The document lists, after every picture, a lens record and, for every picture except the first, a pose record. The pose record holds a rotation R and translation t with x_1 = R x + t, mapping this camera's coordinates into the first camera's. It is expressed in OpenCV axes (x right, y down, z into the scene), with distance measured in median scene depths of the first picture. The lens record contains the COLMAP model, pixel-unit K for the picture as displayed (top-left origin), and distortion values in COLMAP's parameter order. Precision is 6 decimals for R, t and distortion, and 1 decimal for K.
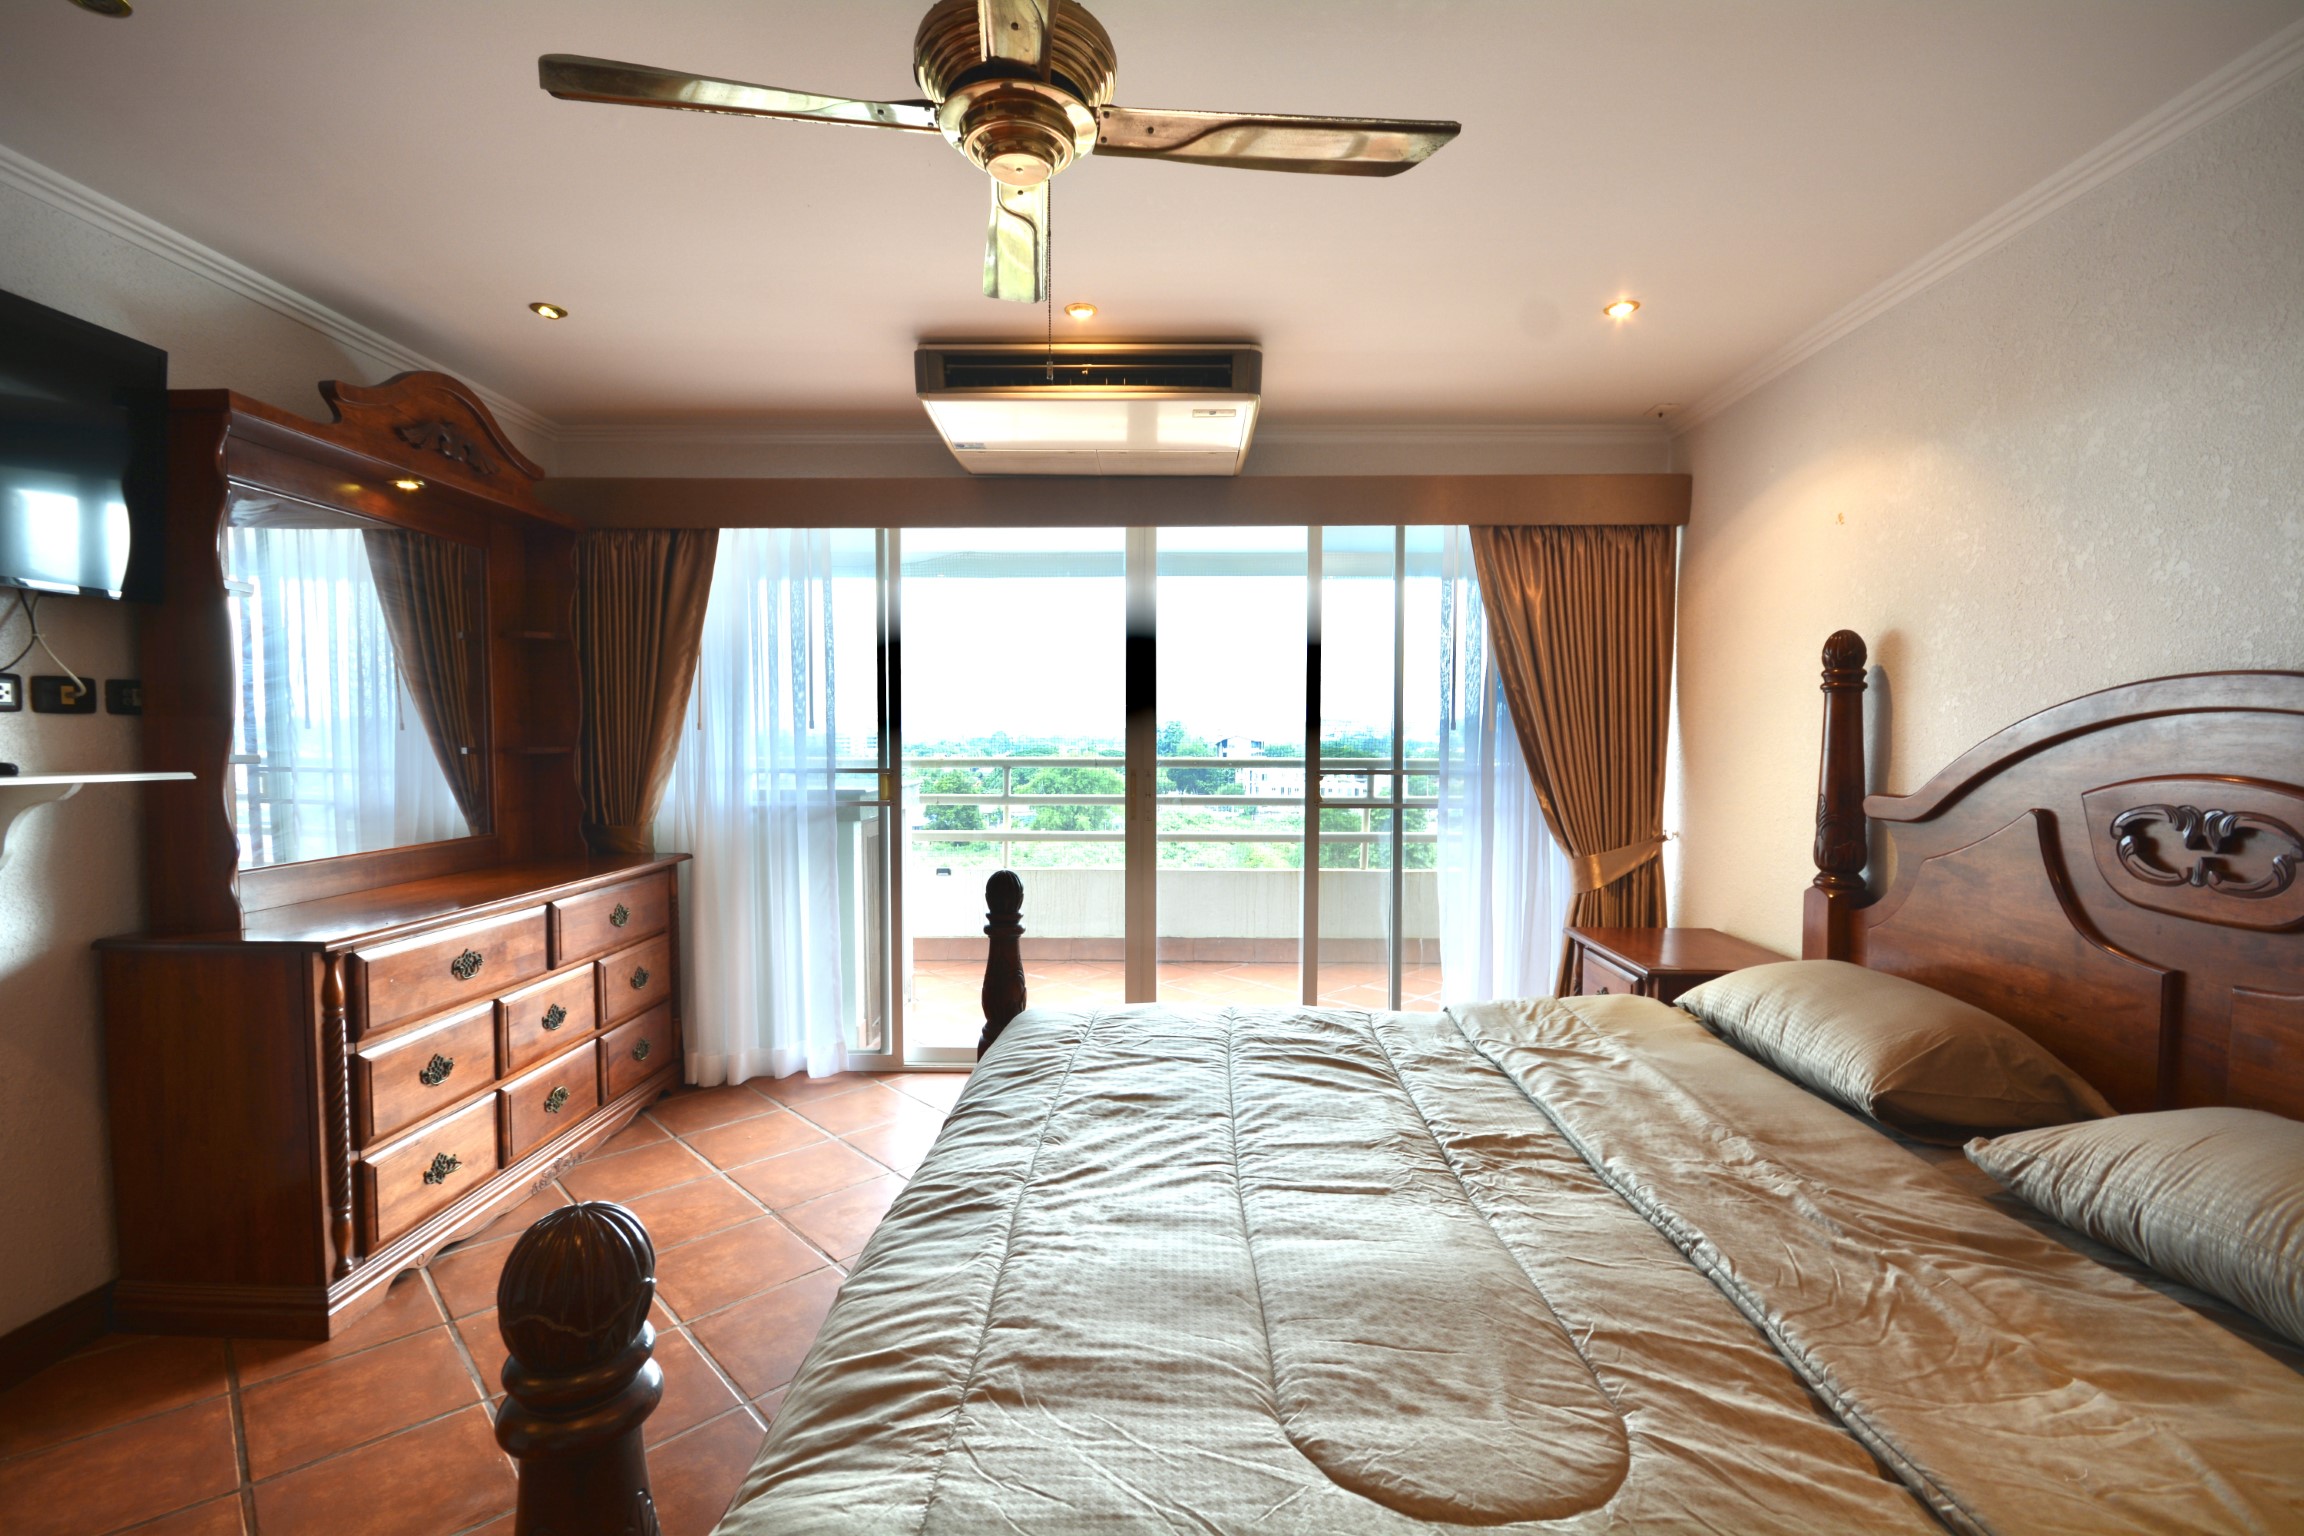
lens RADIAL K [[1010.8, 0, 1154.5], [0, 1010.8, 766.9], [0, 0, 1]] dist [0.004703, -0.008763]
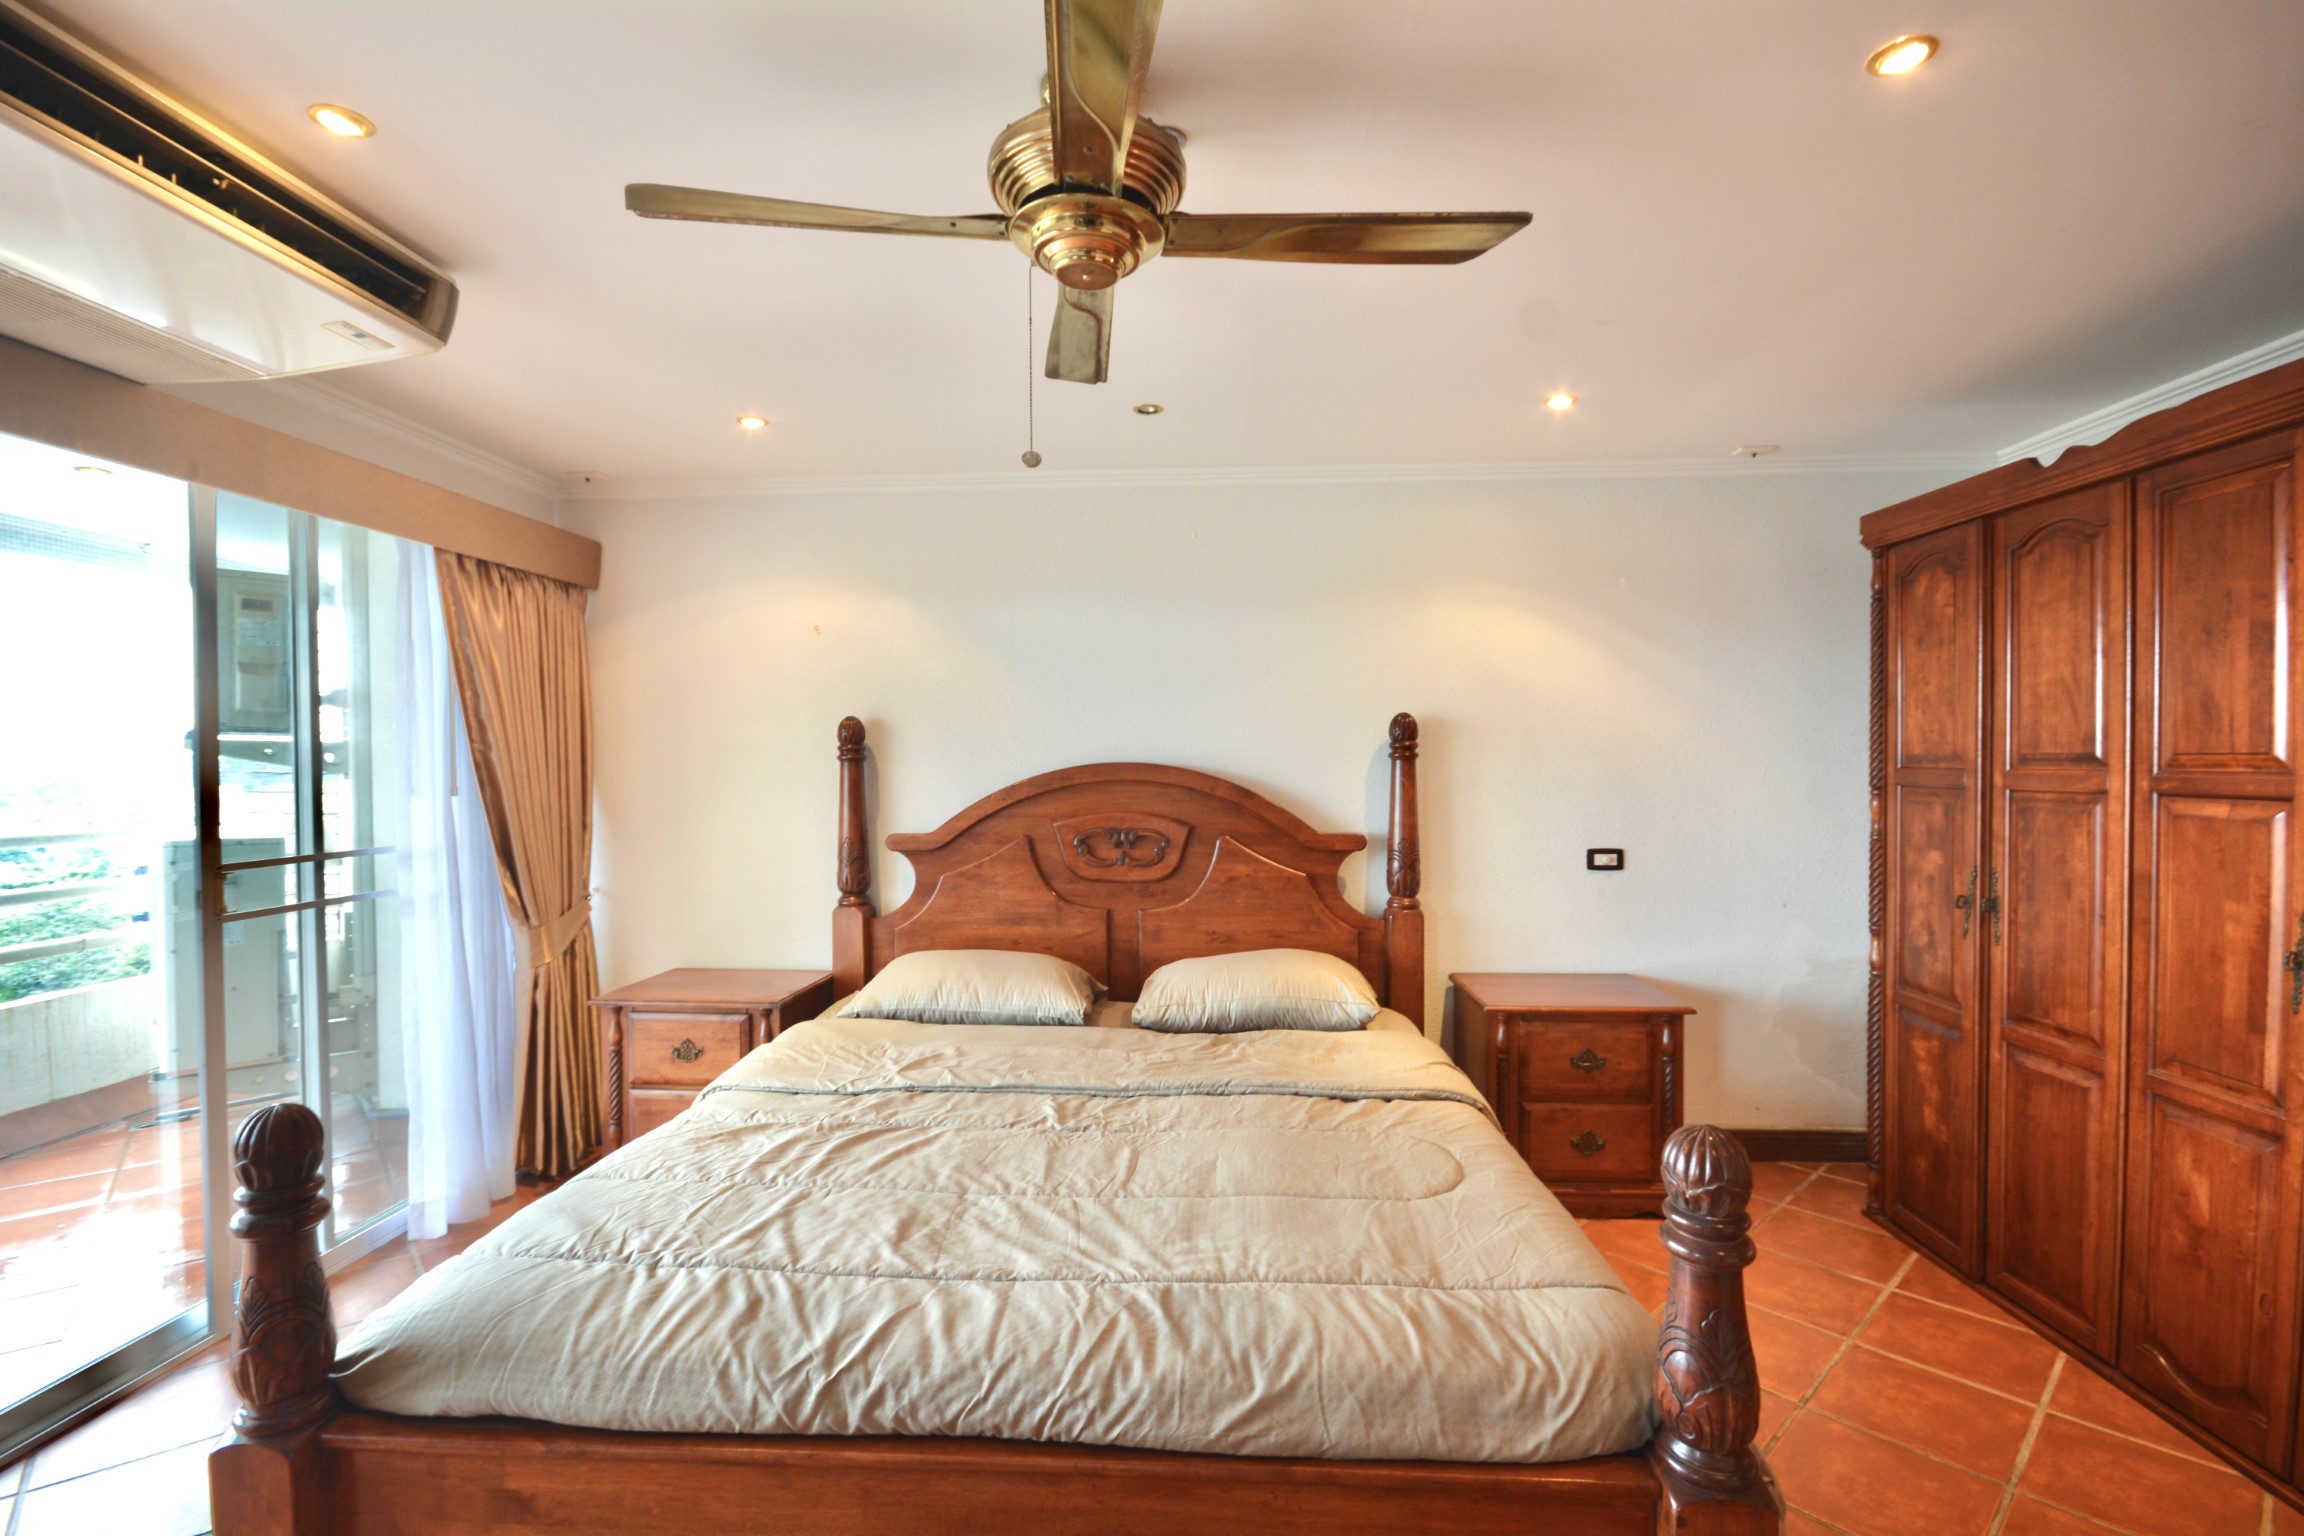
lens RADIAL K [[1010.8, 0, 1161.2], [0, 1010.8, 770.9], [0, 0, 1]] dist [0.004703, -0.008763]
pose [[0.044989, -0.011761, 0.998918, -0.673946], [0.036608, 0.999278, 0.010117, -0.061770], [-0.998317, 0.036113, 0.045387, 0.530055]]
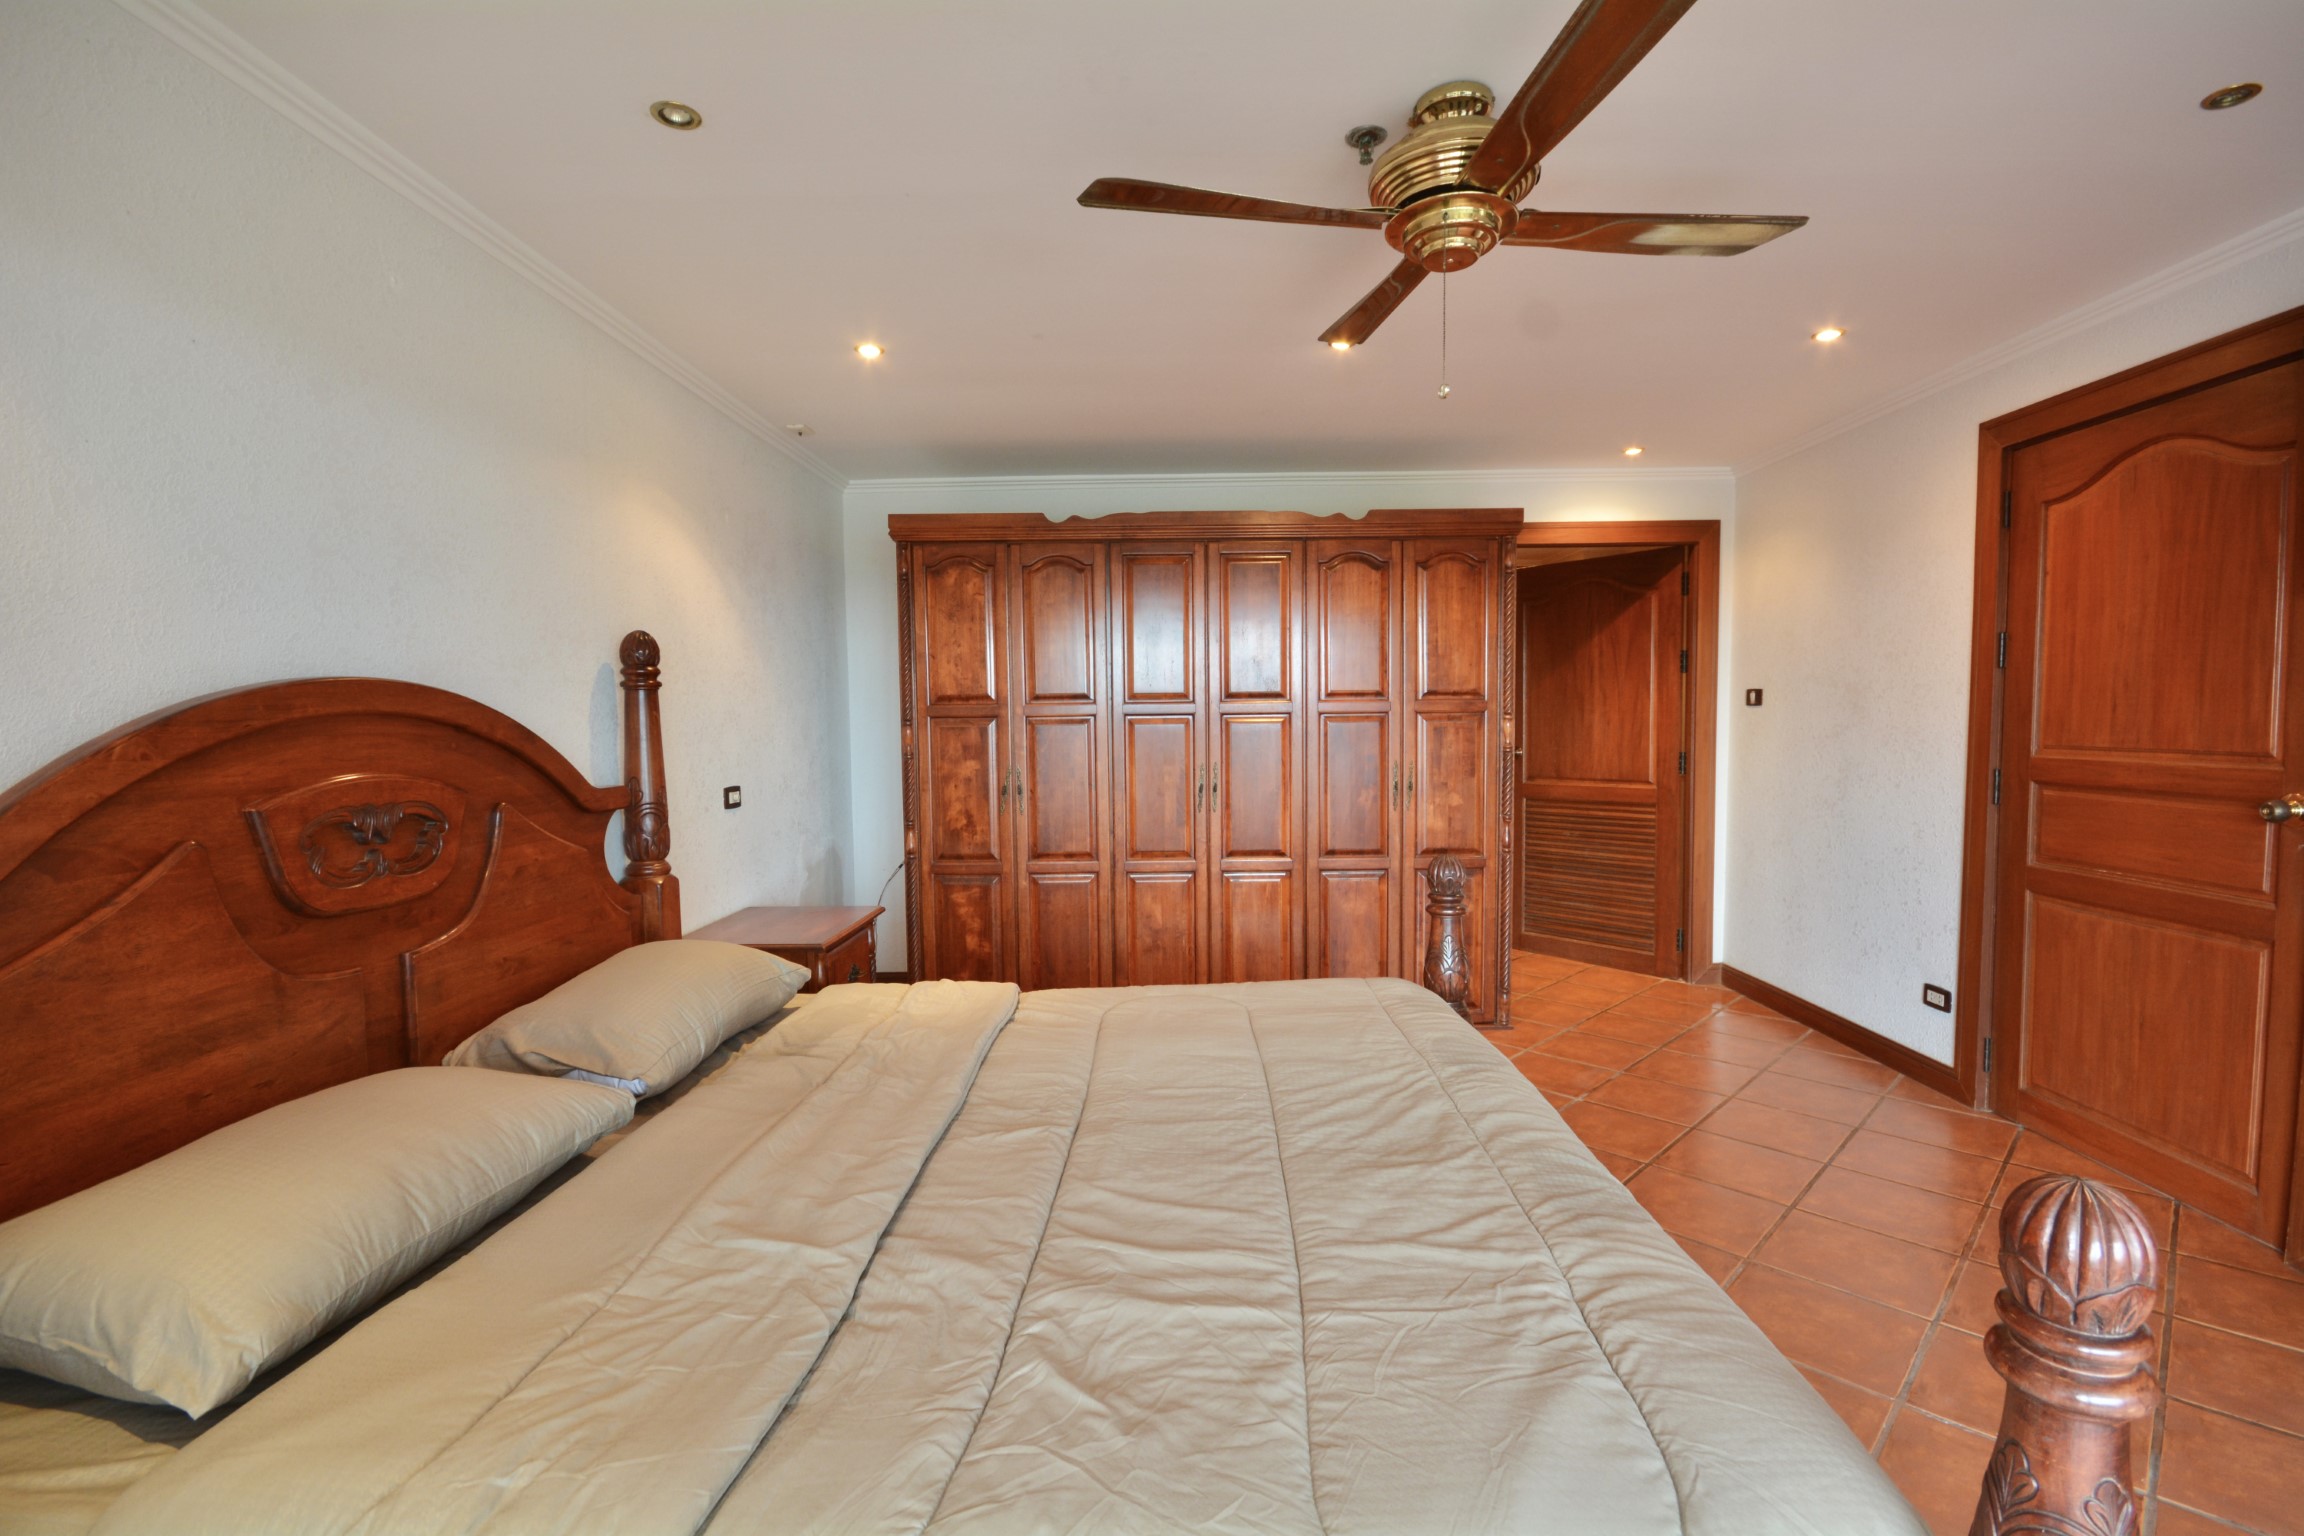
lens RADIAL K [[1010.8, 0, 1159.6], [0, 1010.8, 772.1], [0, 0, 1]] dist [0.004703, -0.008763]
pose [[-0.999837, 0.010884, 0.014396, 0.111705], [0.012077, 0.996259, 0.085568, -0.049510], [-0.013411, 0.085728, -0.996228, 1.328475]]
